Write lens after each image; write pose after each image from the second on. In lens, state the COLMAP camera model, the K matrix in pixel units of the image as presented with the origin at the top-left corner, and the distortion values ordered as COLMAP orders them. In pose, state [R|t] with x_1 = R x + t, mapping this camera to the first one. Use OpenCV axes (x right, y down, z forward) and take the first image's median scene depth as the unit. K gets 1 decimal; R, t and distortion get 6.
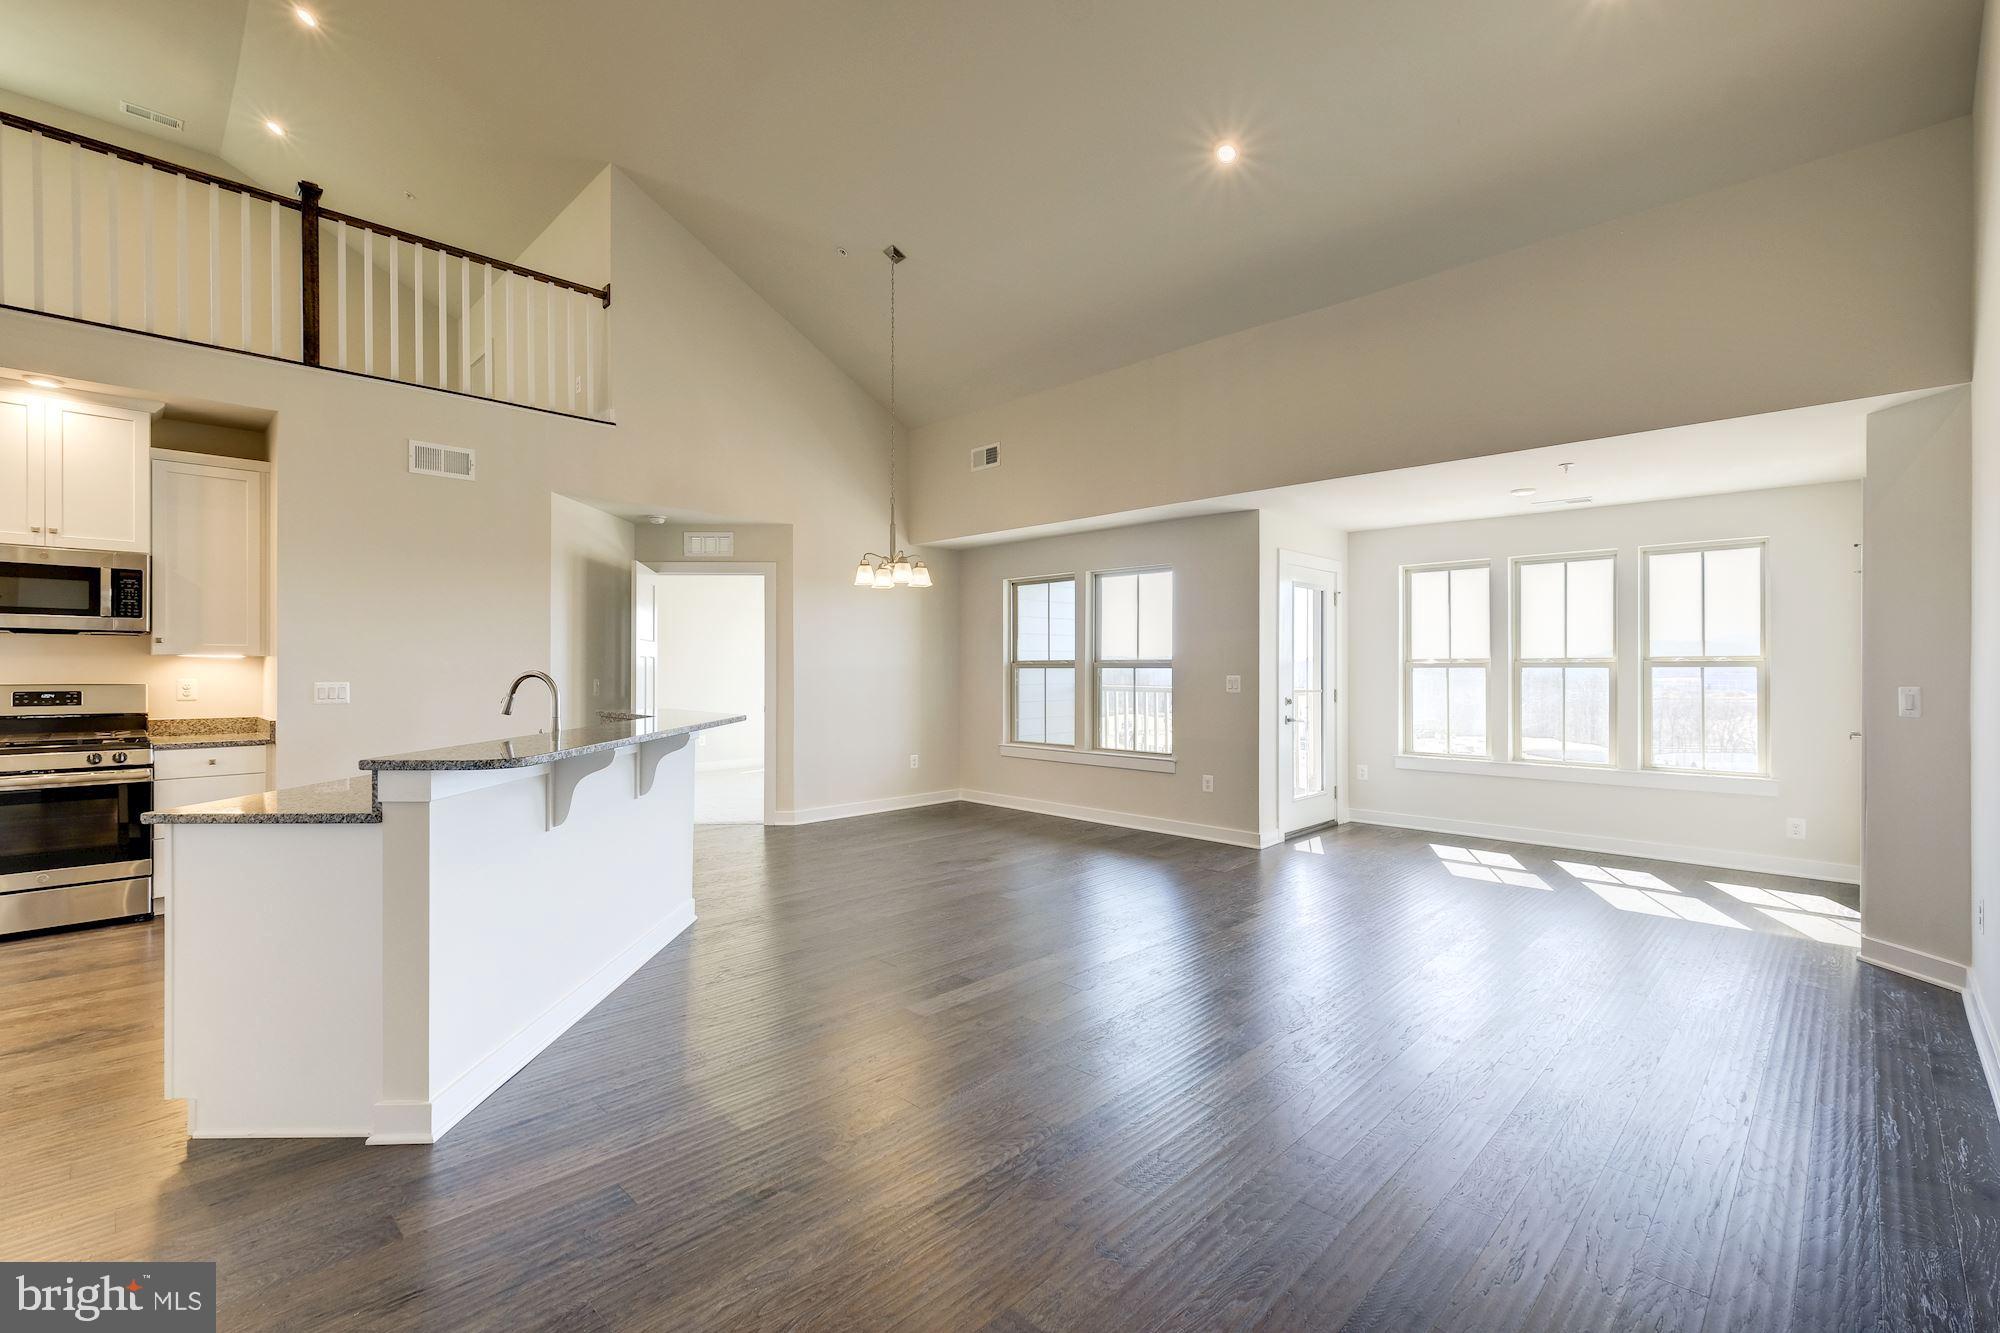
lens RADIAL K [[866.8, 0, 998.9], [0, 866.8, 655.8], [0, 0, 1]] dist [0.002593, 0.000495]
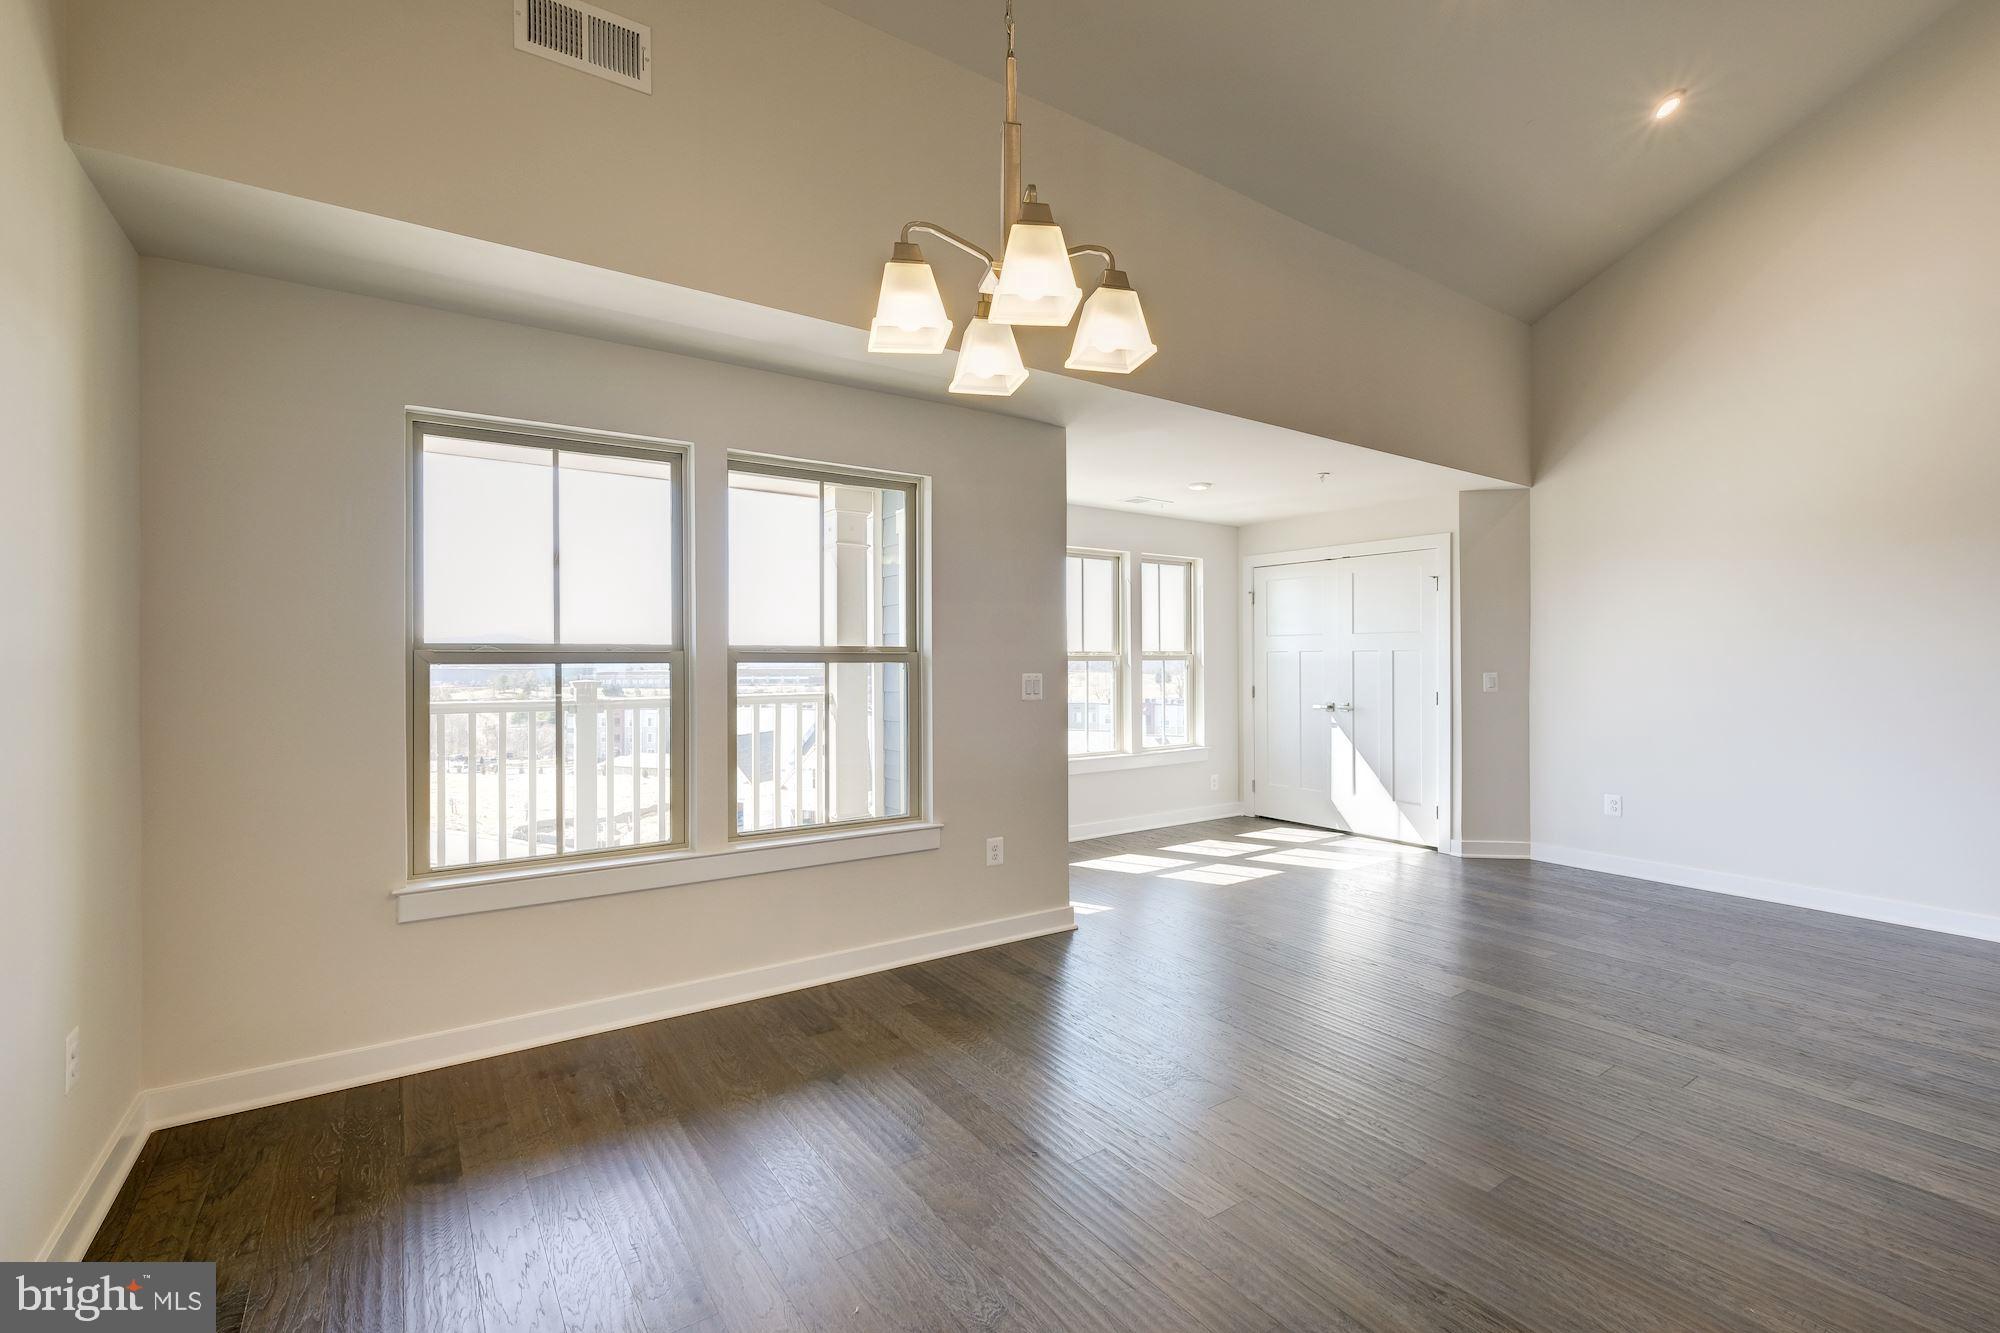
lens RADIAL K [[866.8, 0, 998.9], [0, 866.8, 655.8], [0, 0, 1]] dist [0.002593, 0.000495]
pose [[0.184135, 0.004848, 0.982889, -0.344164], [-0.012138, 0.999923, -0.002659, 0.010553], [-0.982826, -0.011441, 0.184179, 0.847862]]
